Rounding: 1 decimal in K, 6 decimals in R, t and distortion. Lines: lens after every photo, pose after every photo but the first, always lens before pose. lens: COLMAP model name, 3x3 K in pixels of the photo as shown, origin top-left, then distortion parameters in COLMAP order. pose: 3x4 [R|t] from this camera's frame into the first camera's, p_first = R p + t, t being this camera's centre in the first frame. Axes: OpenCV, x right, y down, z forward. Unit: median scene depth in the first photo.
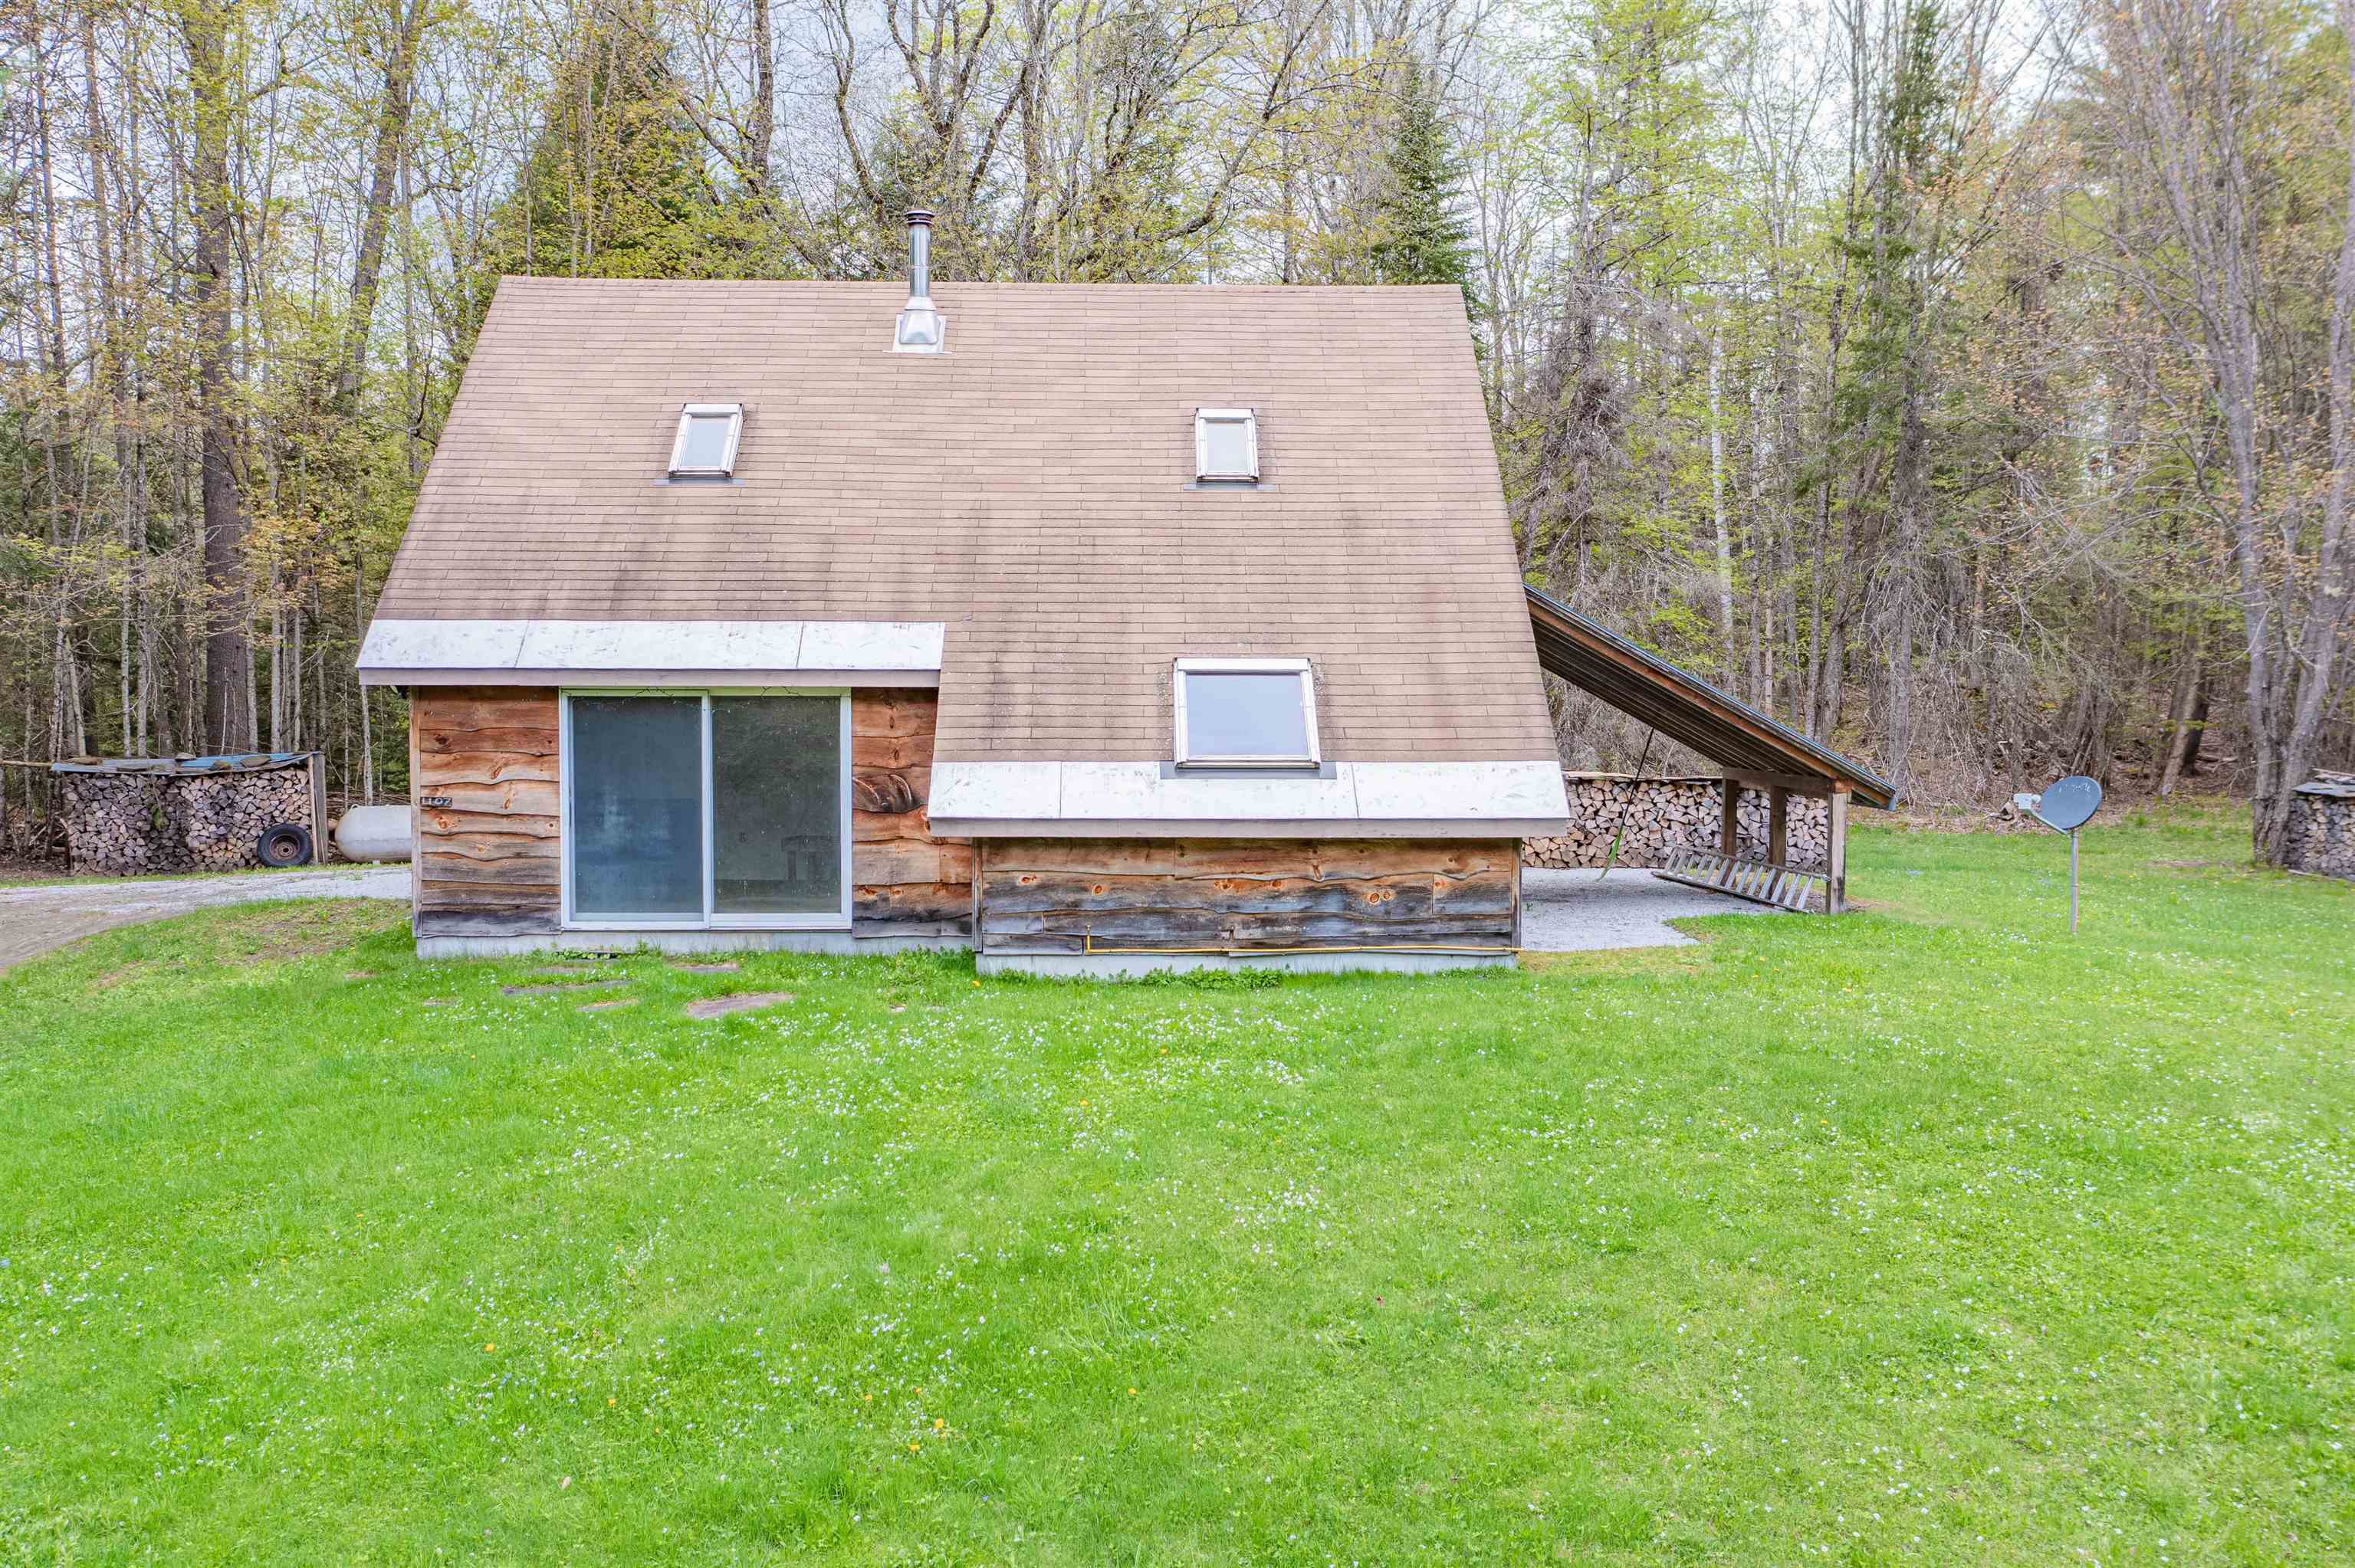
lens RADIAL K [[1974.9, 0, 1177.5], [0, 1974.9, 784.0], [0, 0, 1]] dist [0.002017, 0.000529]
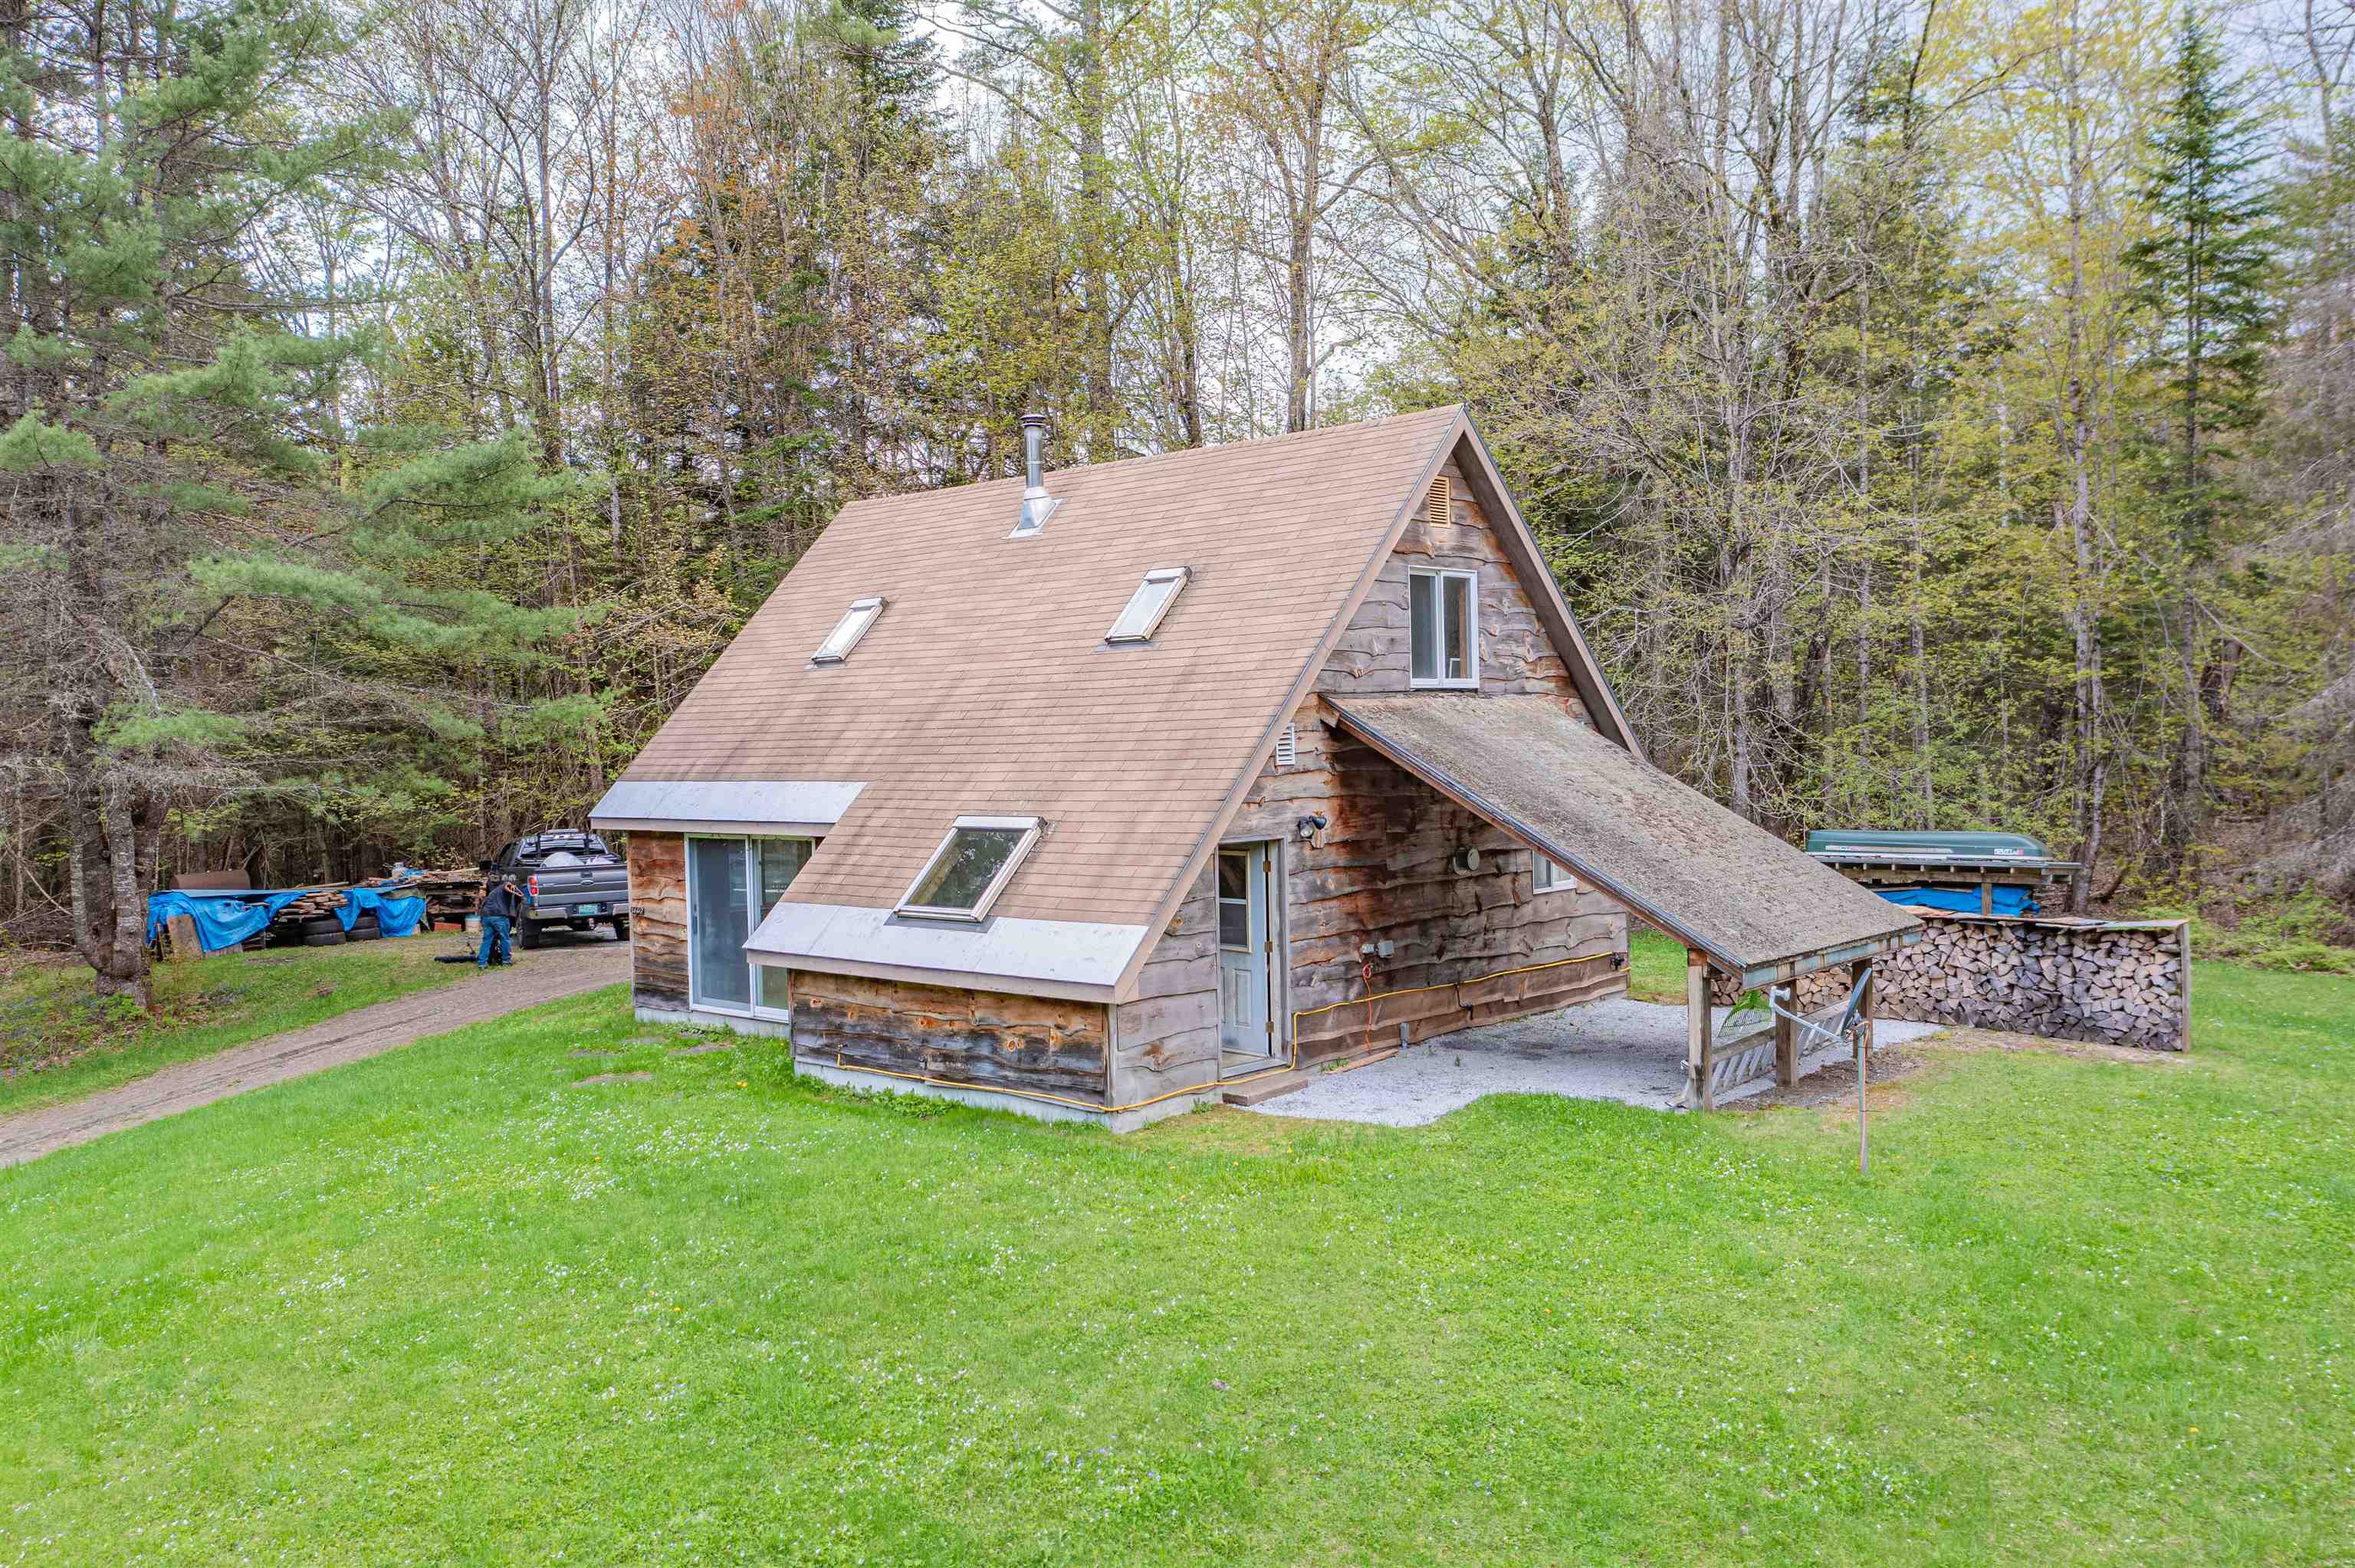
lens RADIAL K [[1891.8, 0, 1177.5], [0, 1891.8, 784.0], [0, 0, 1]] dist [-0.001326, 0.001142]
pose [[0.719840, 0.000288, -0.694140, 0.832716], [-0.007576, 0.999944, -0.007441, -0.073710], [0.694099, 0.010615, 0.719801, 0.297679]]
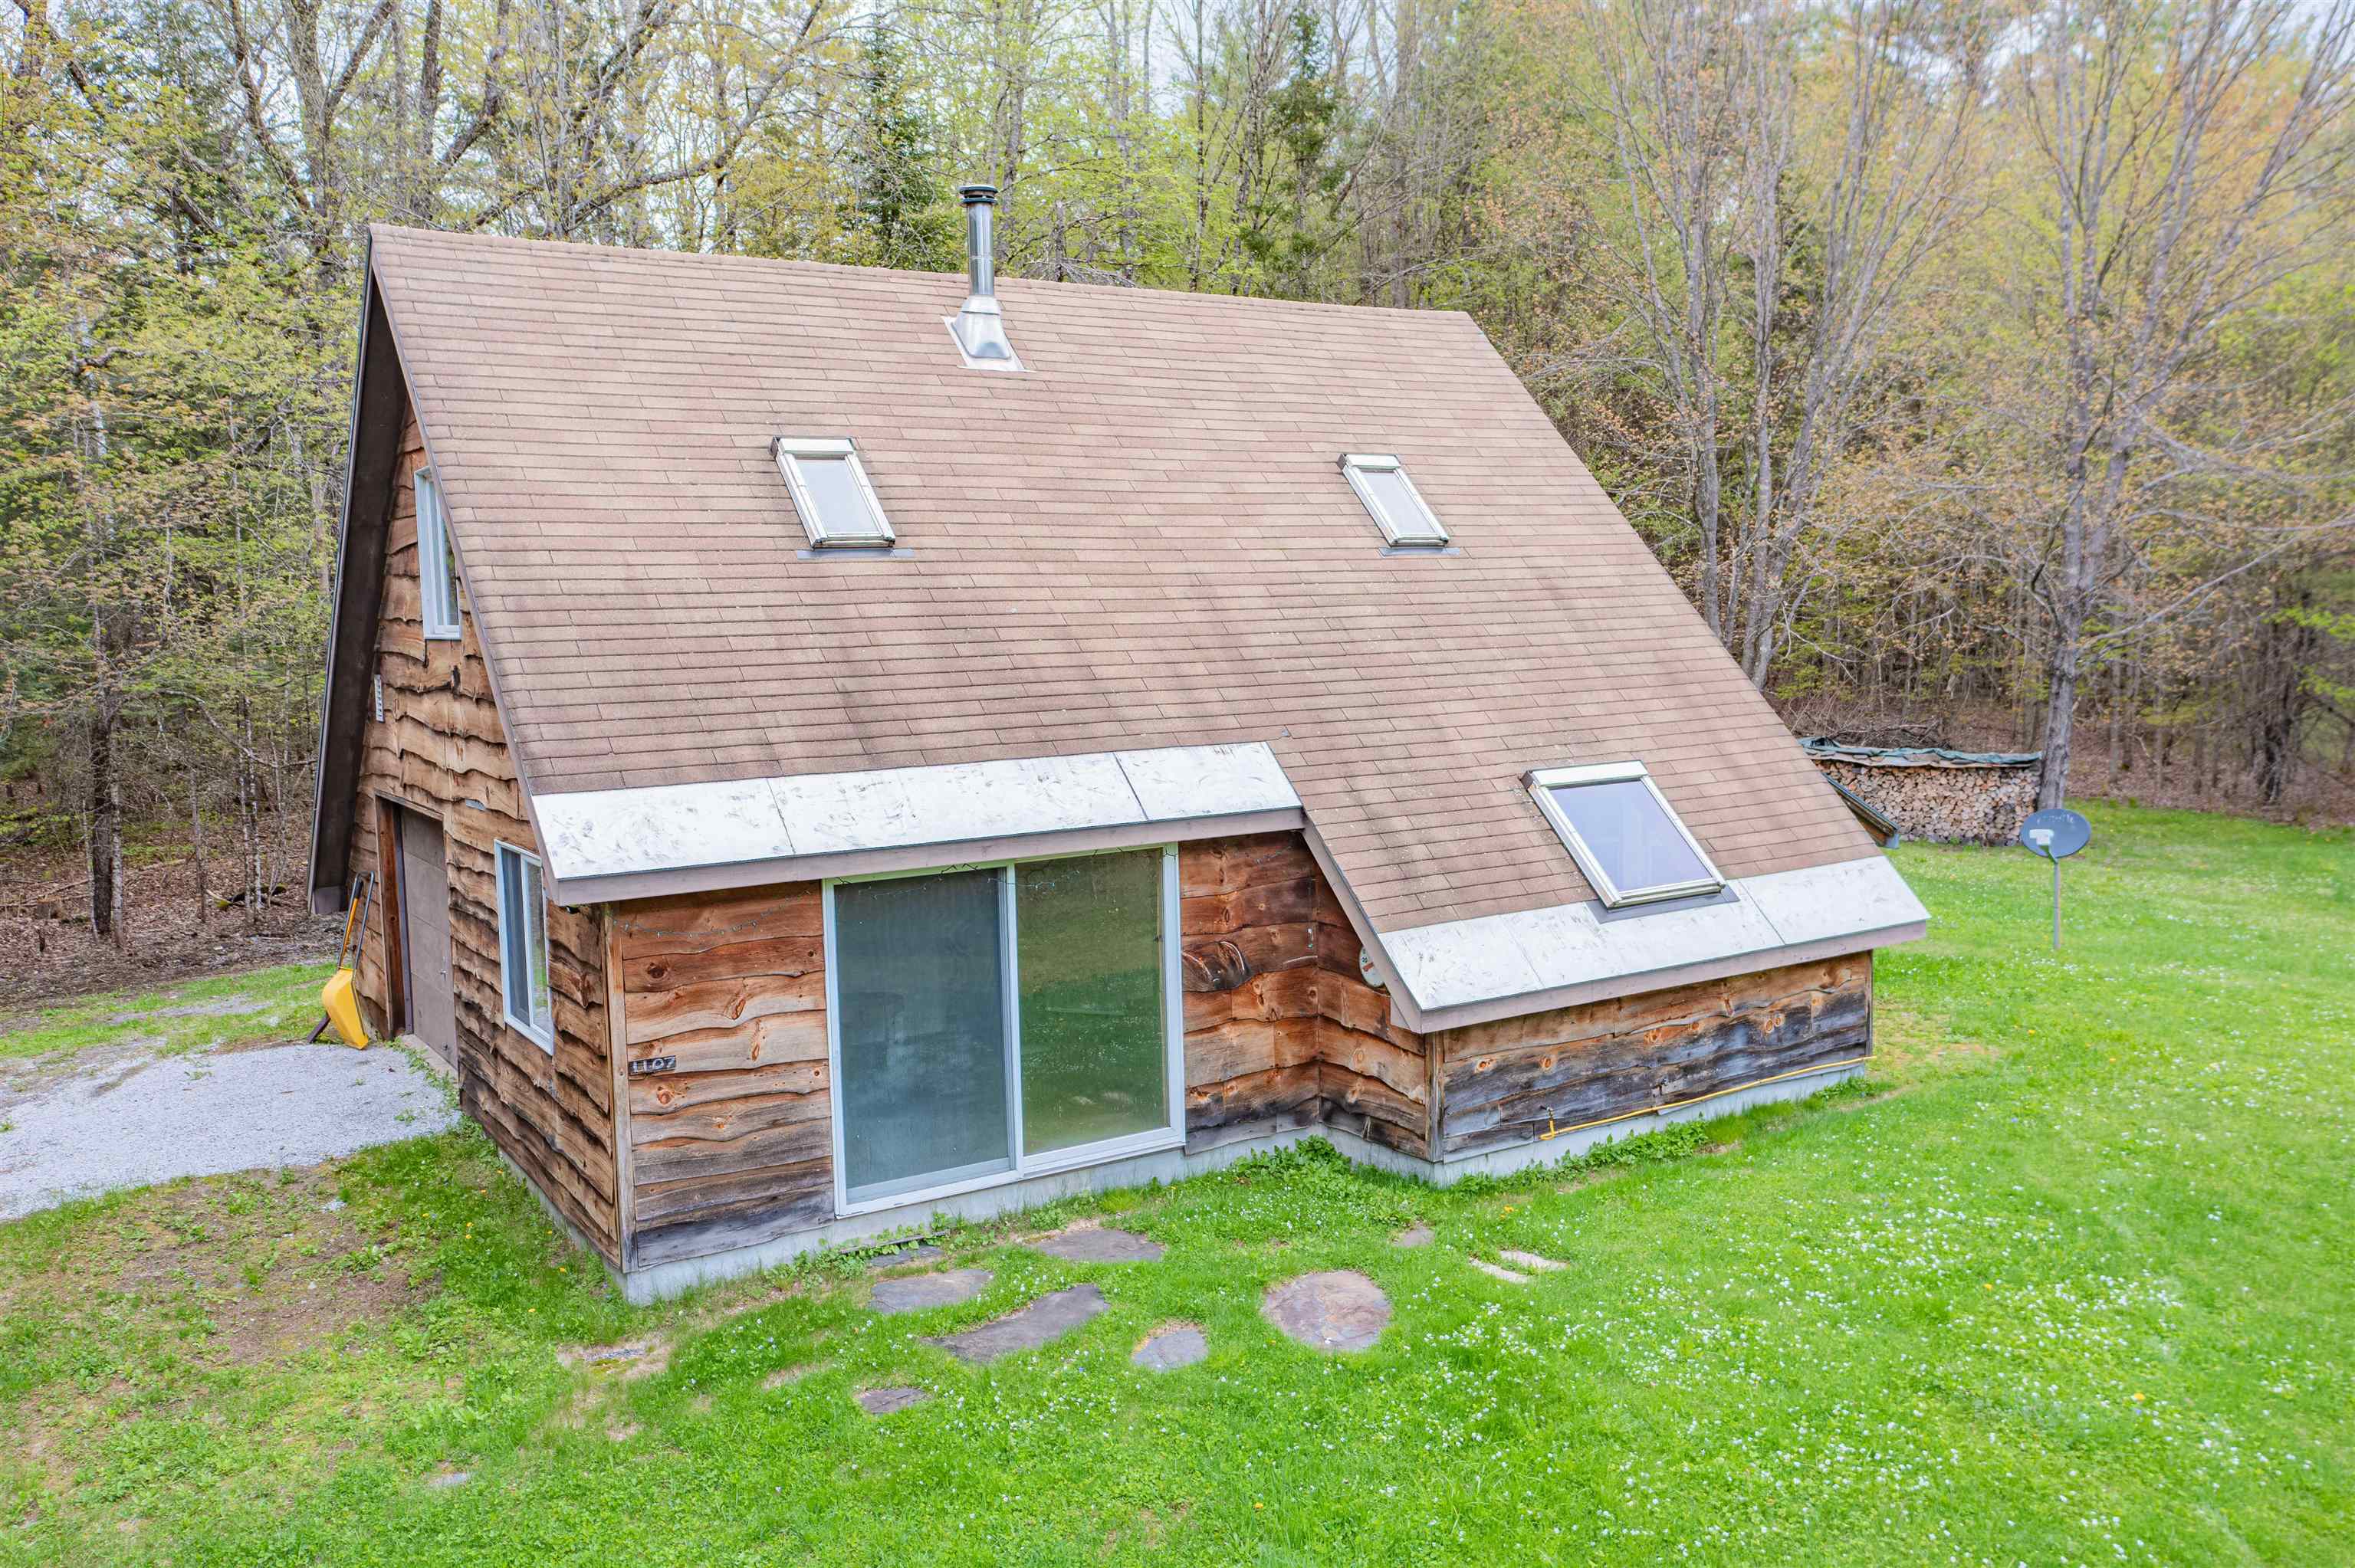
lens RADIAL K [[1891.8, 0, 1177.5], [0, 1891.8, 784.0], [0, 0, 1]] dist [-0.001326, 0.001142]
pose [[0.853598, -0.074535, 0.515573, -0.543597], [0.049058, 0.996814, 0.062884, -0.115298], [-0.518617, -0.028385, 0.854535, 0.374302]]
